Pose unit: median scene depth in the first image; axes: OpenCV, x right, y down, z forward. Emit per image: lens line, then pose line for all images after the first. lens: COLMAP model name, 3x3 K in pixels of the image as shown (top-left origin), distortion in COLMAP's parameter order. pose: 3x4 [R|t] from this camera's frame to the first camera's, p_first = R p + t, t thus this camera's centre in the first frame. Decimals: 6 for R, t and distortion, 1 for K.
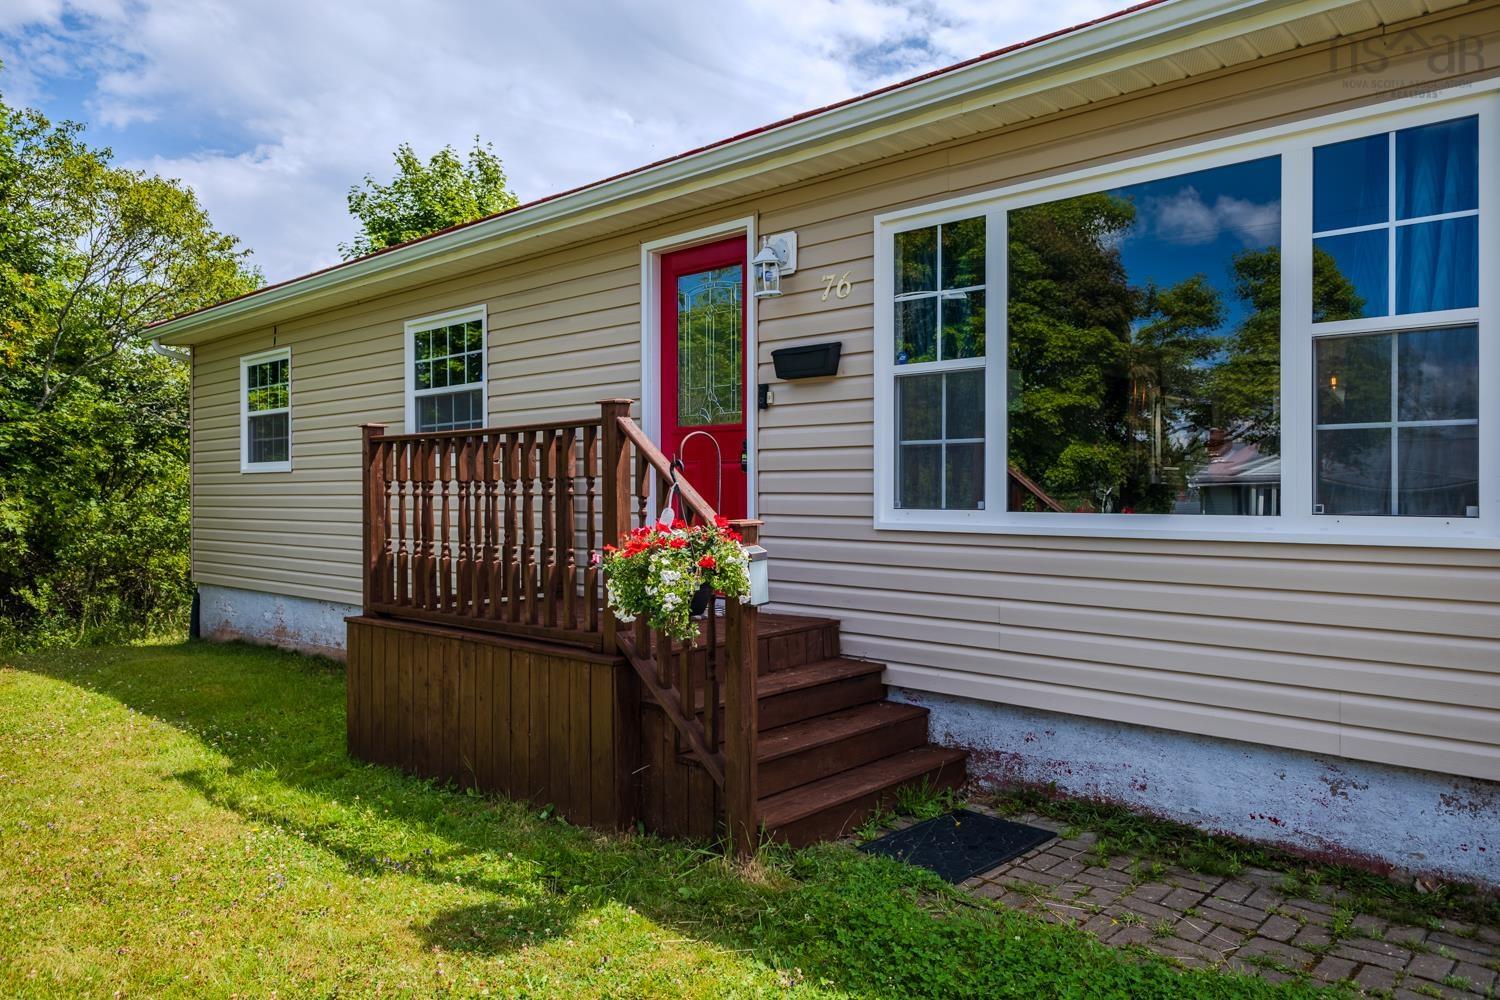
lens RADIAL K [[1038.0, 0, 745.3], [0, 1038.0, 488.7], [0, 0, 1]] dist [0.011669, -0.000547]
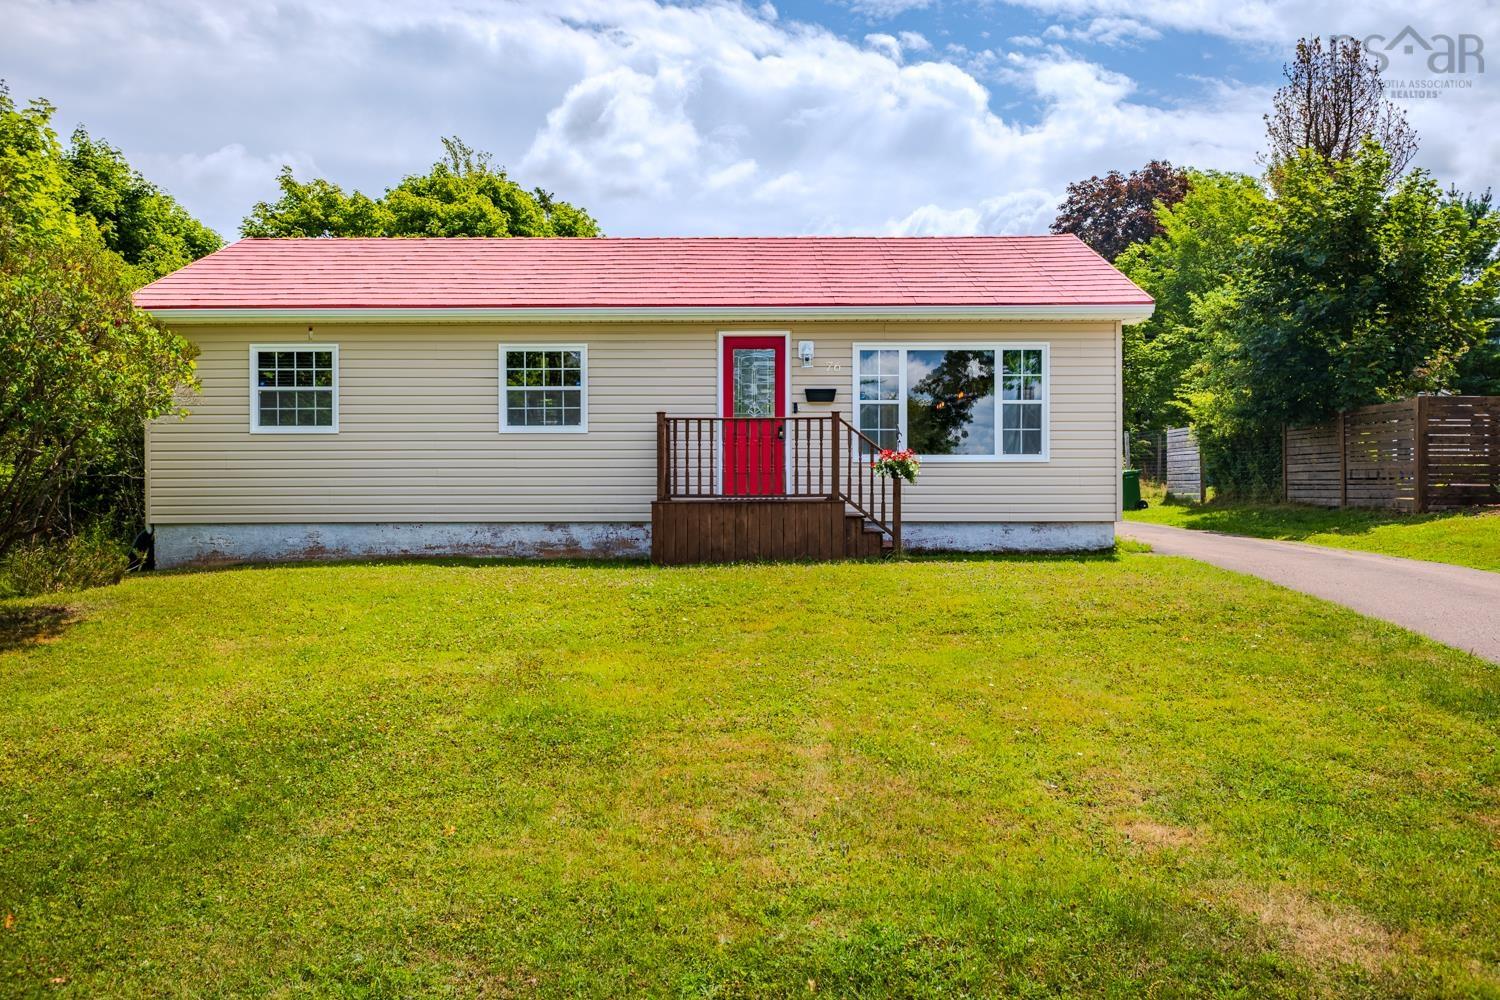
lens RADIAL K [[1234.1, 0, 750.0], [0, 1234.1, 500.0], [0, 0, 1]] dist [0.007175, -0.017145]
pose [[0.740649, -0.001818, 0.671889, -2.326167], [-0.001737, 0.999988, 0.004621, 0.130786], [-0.671890, -0.004590, 0.740637, -1.219973]]
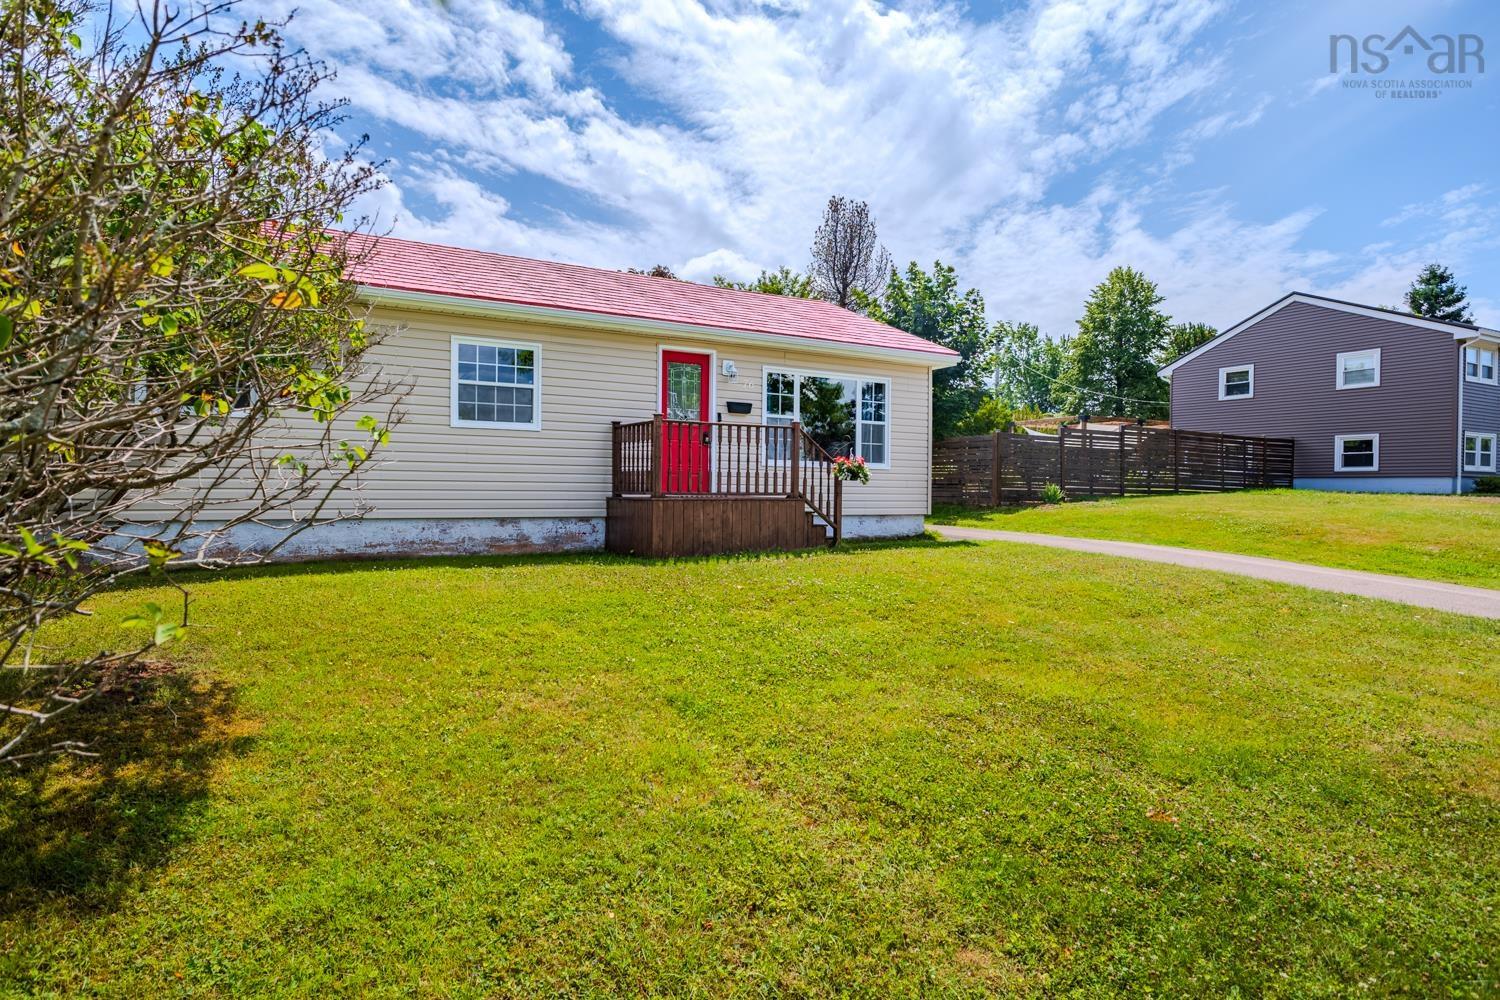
lens RADIAL K [[845.8, 0, 751.0], [0, 845.8, 498.9], [0, 0, 1]] dist [-0.002116, 0.000974]
pose [[0.288104, -0.002603, 0.957595, -2.494419], [-0.011616, 0.999913, 0.006213, 0.133787], [-0.957529, -0.012914, 0.288049, 0.320920]]
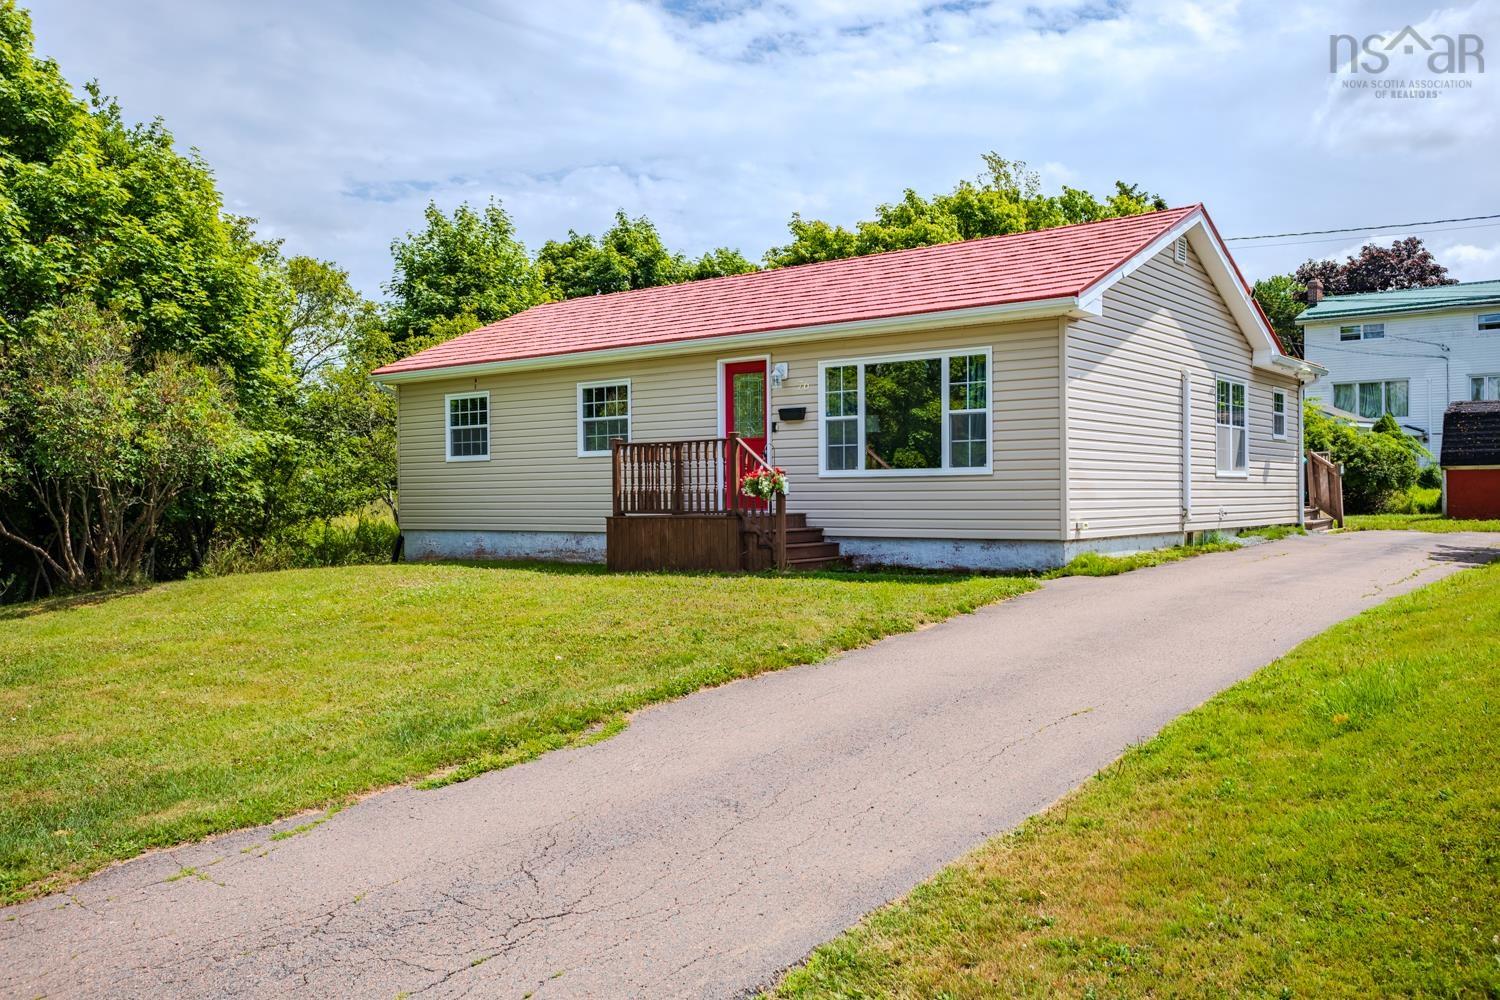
lens RADIAL K [[1234.1, 0, 750.0], [0, 1234.1, 500.0], [0, 0, 1]] dist [0.007175, -0.017145]
pose [[0.996599, -0.006345, 0.082158, -0.339968], [0.005856, 0.999964, 0.006197, 0.081975], [-0.082195, -0.005695, 0.996600, -2.335740]]
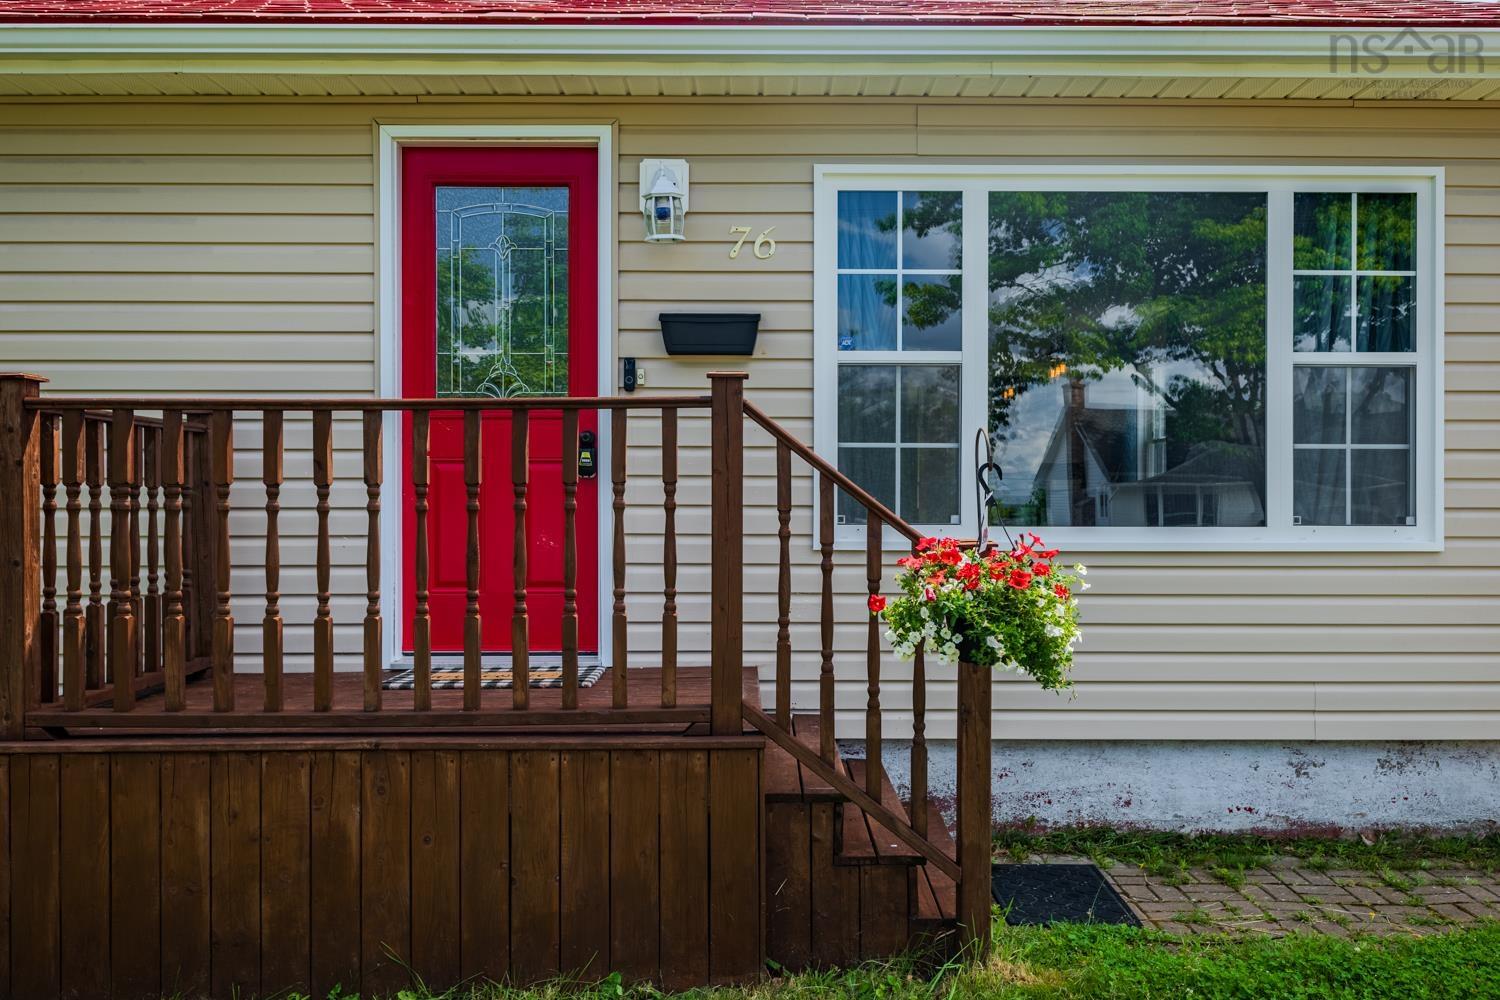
lens RADIAL K [[1300.5, 0, 780.8], [0, 1300.5, 501.4], [0, 0, 1]] dist [-0.000155, -0.010608]
pose [[0.725612, -0.000036, 0.688104, -0.640448], [-0.004059, 0.999982, 0.004331, -0.003273], [-0.688092, -0.005936, 0.725599, 0.301051]]
